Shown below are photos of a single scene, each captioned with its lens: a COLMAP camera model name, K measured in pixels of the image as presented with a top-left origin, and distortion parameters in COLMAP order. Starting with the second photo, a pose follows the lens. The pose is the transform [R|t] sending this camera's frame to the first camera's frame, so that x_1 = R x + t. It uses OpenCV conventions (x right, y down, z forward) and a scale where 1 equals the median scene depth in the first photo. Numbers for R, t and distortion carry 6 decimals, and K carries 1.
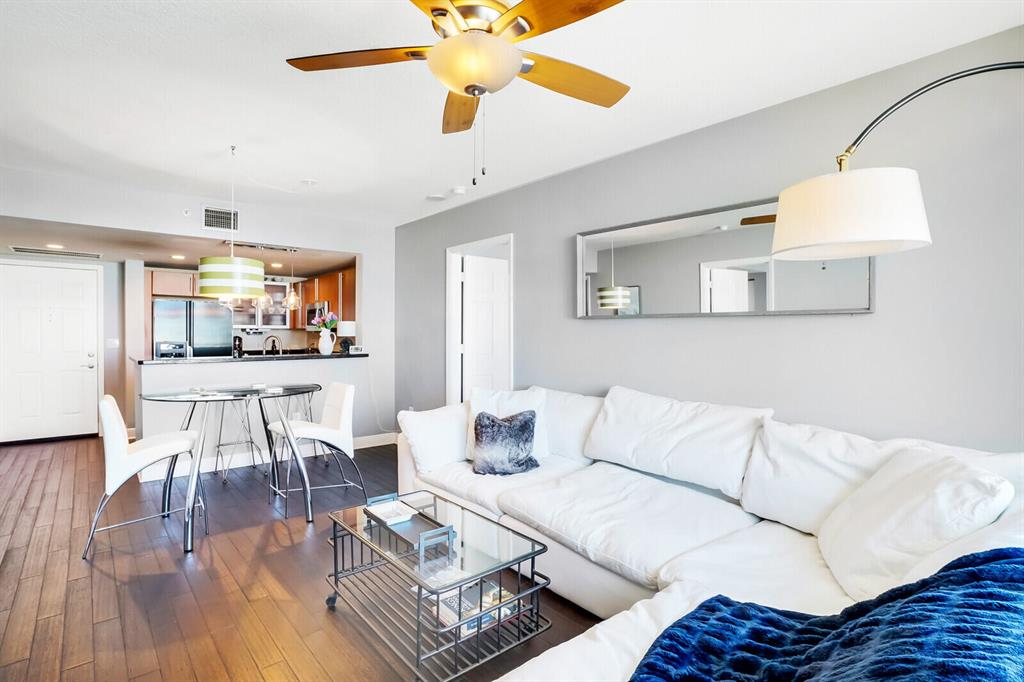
lens RADIAL K [[483.7, 0, 512.0], [0, 483.7, 341.0], [0, 0, 1]] dist [-0.017282, 0.000257]
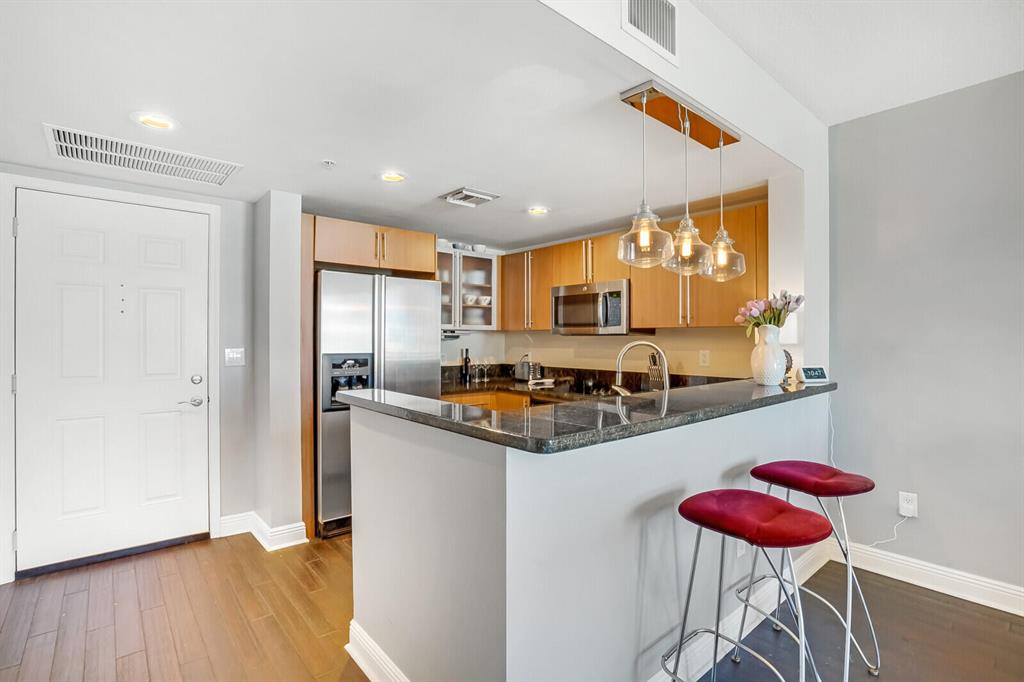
lens RADIAL K [[483.7, 0, 512.0], [0, 483.7, 341.0], [0, 0, 1]] dist [-0.017282, 0.000257]
pose [[0.999993, 0.001261, 0.003555, -0.460322], [-0.001222, 0.999940, -0.010861, -0.005856], [-0.003569, 0.010856, 0.999935, 0.408224]]
